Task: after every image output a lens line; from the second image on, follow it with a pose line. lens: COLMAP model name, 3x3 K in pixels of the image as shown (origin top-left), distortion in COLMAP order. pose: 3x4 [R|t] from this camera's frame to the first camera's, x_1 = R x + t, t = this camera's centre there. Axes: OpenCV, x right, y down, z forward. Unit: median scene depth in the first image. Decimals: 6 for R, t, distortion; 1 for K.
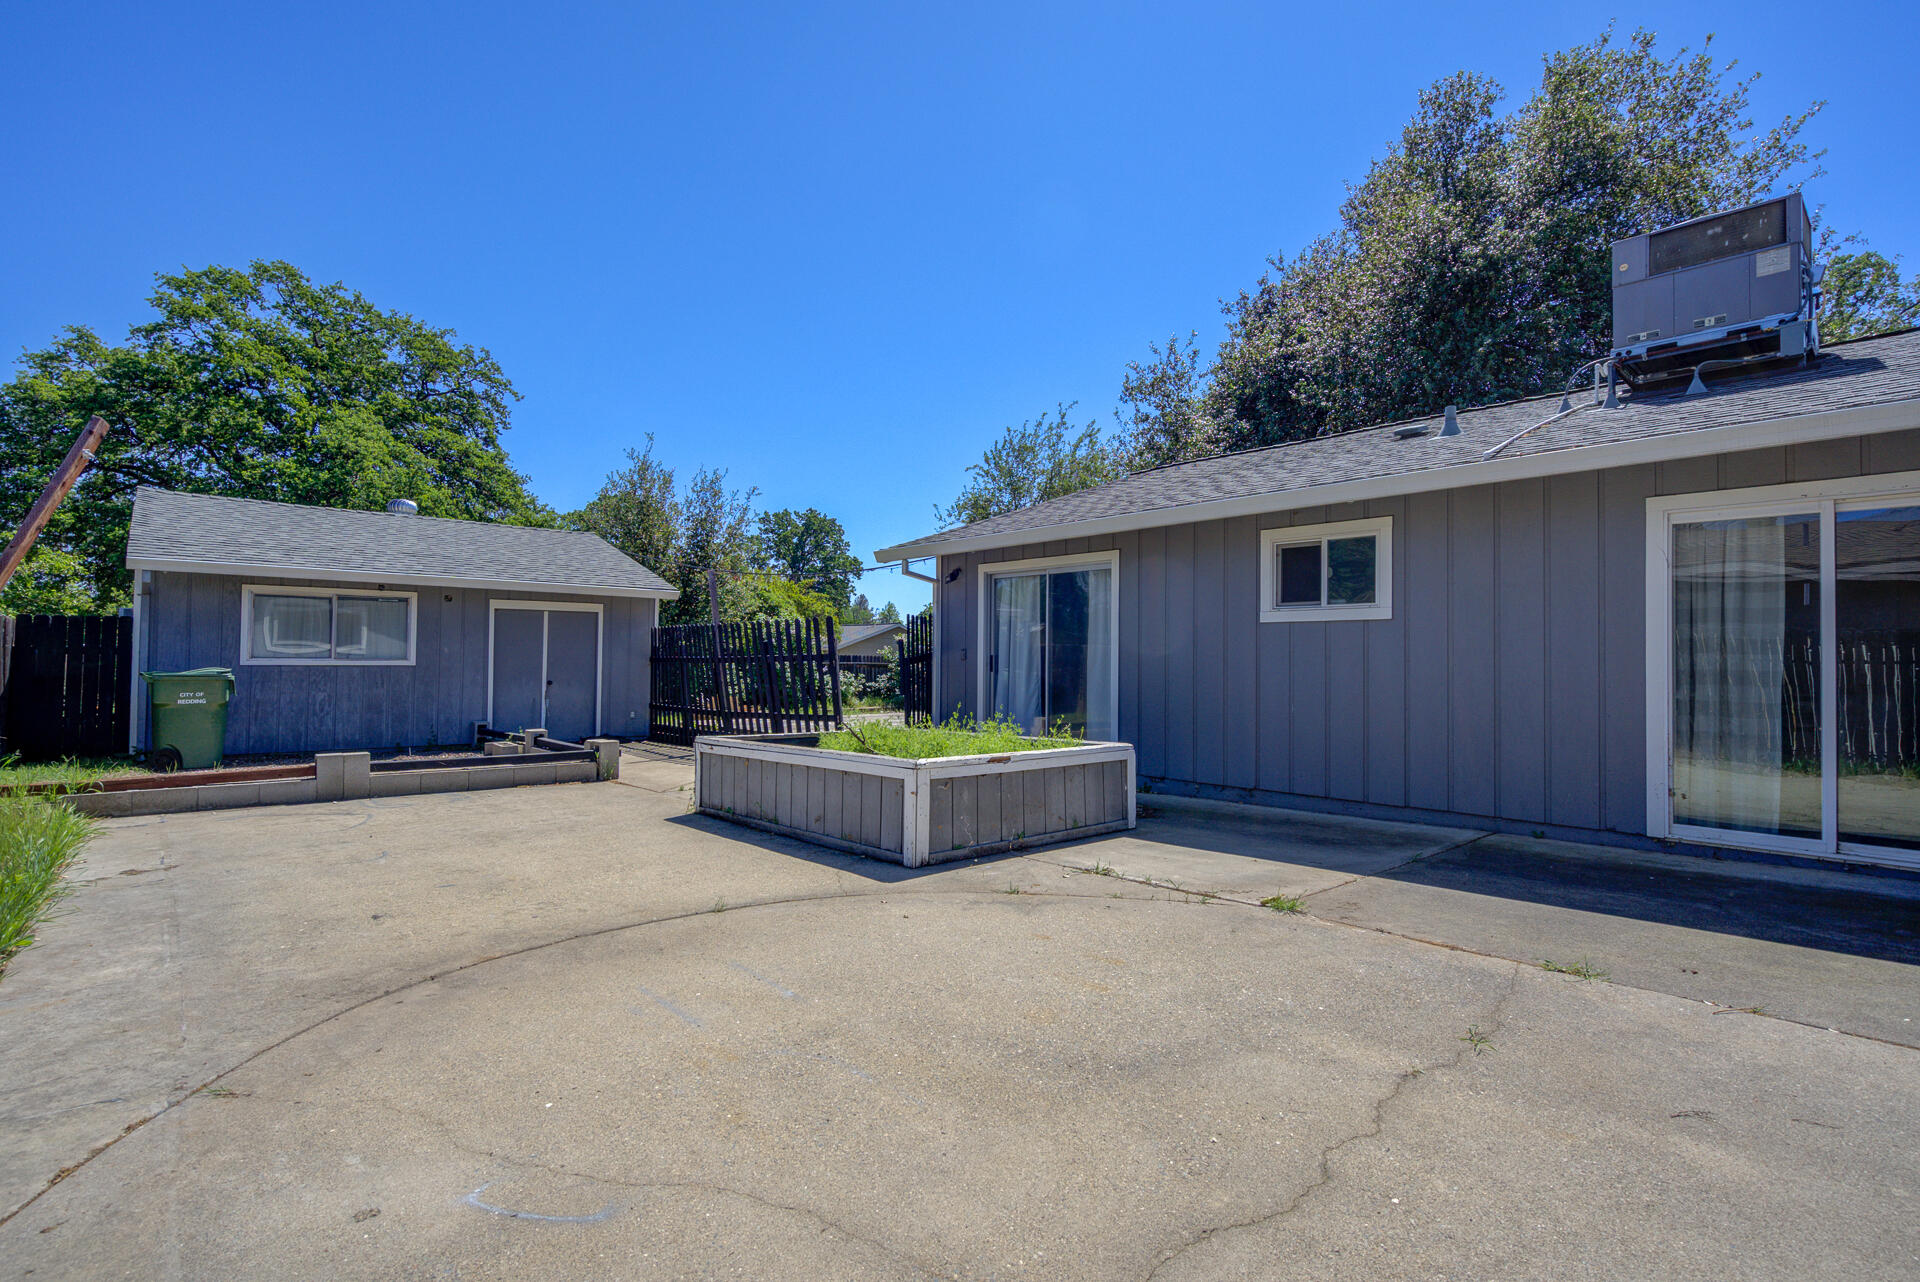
lens RADIAL K [[973.2, 0, 1007.9], [0, 973.2, 636.9], [0, 0, 1]] dist [0.003268, -0.007049]
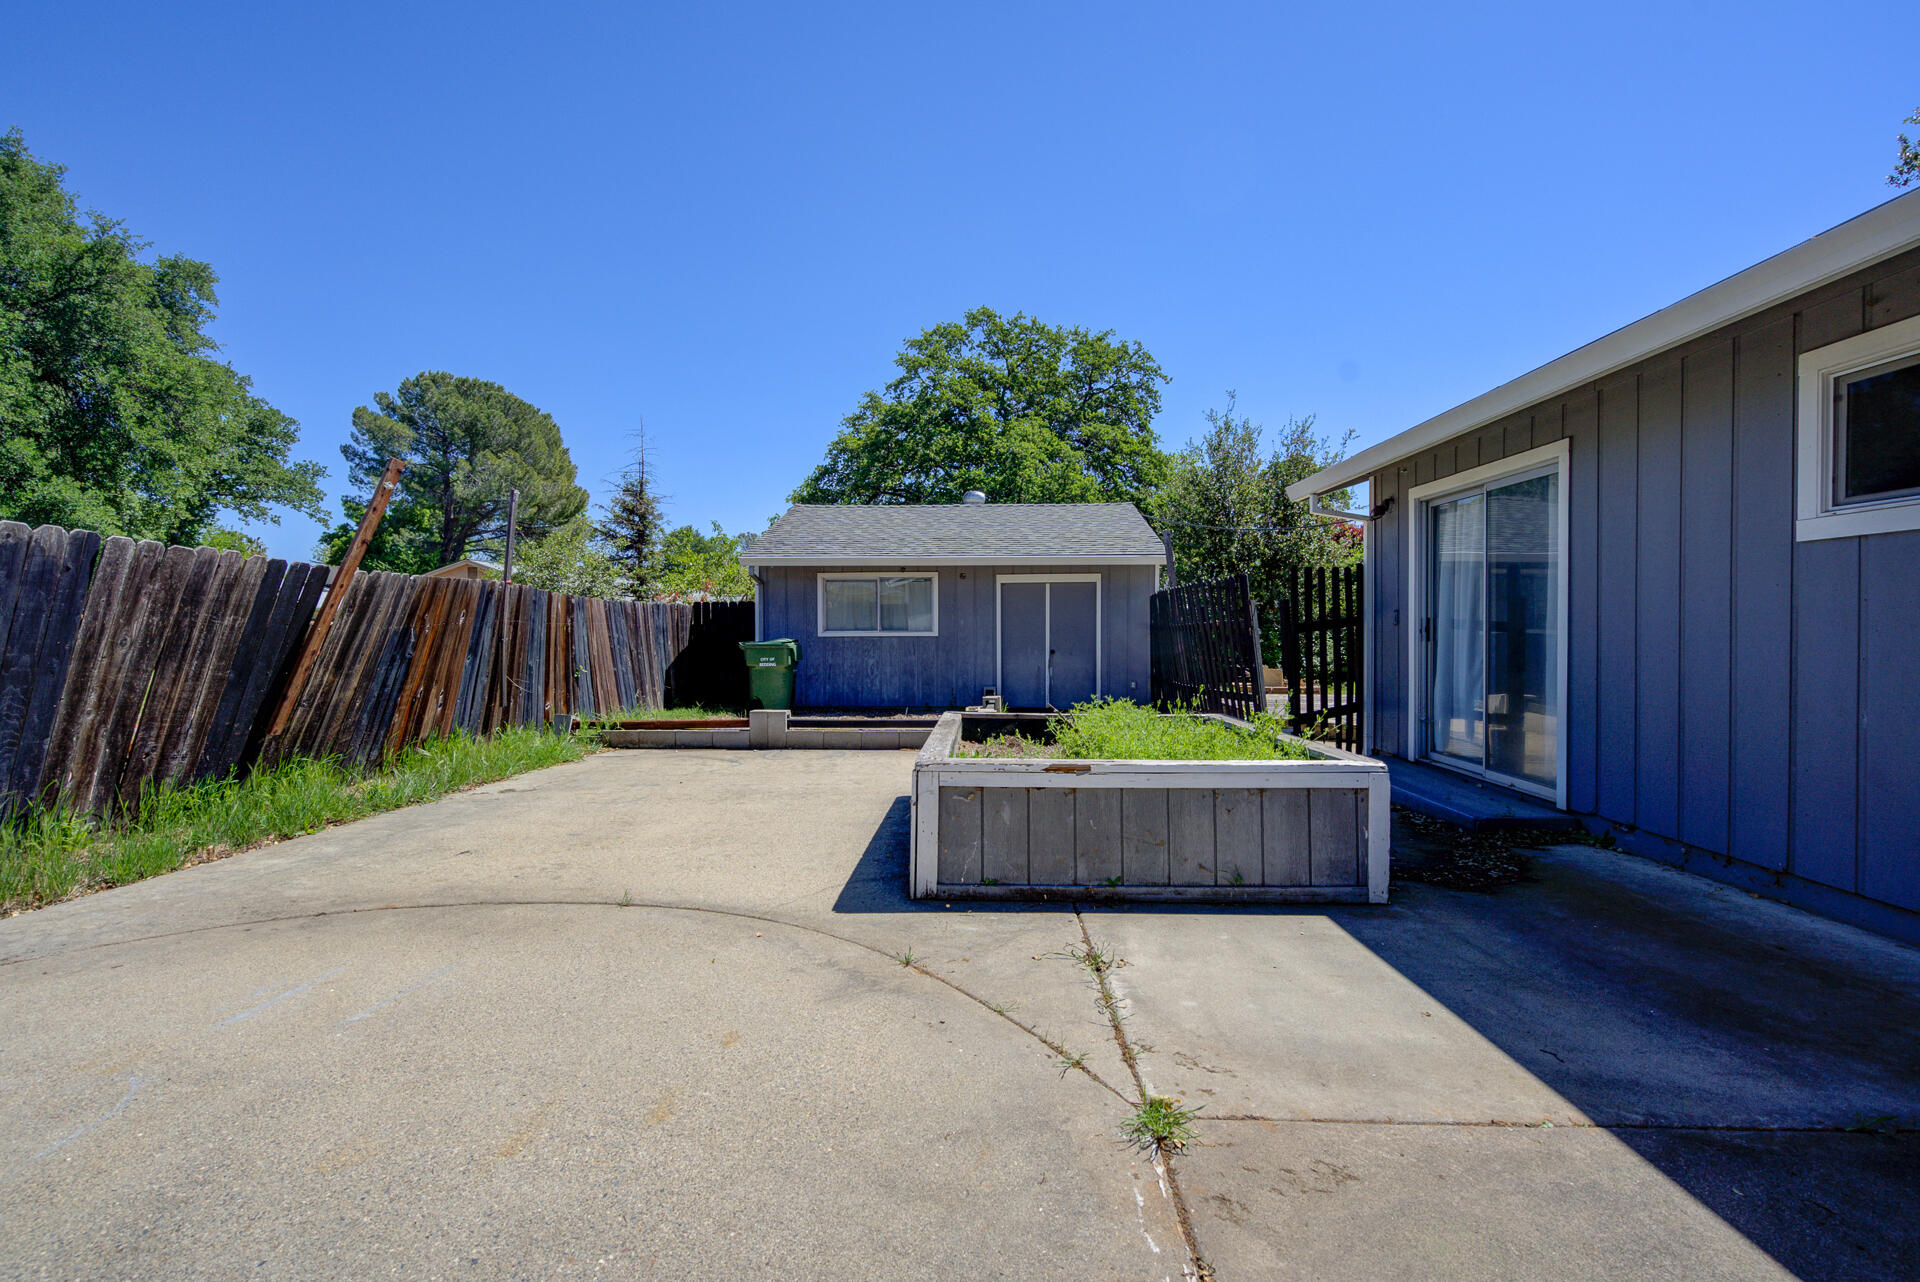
lens RADIAL K [[962.4, 0, 912.3], [0, 962.4, 648.1], [0, 0, 1]] dist [0.003049, -0.000318]
pose [[0.682325, 0.003722, -0.731039, 0.105983], [0.028540, 0.999089, 0.031724, 0.003578], [0.730491, -0.042510, 0.681598, 0.113545]]
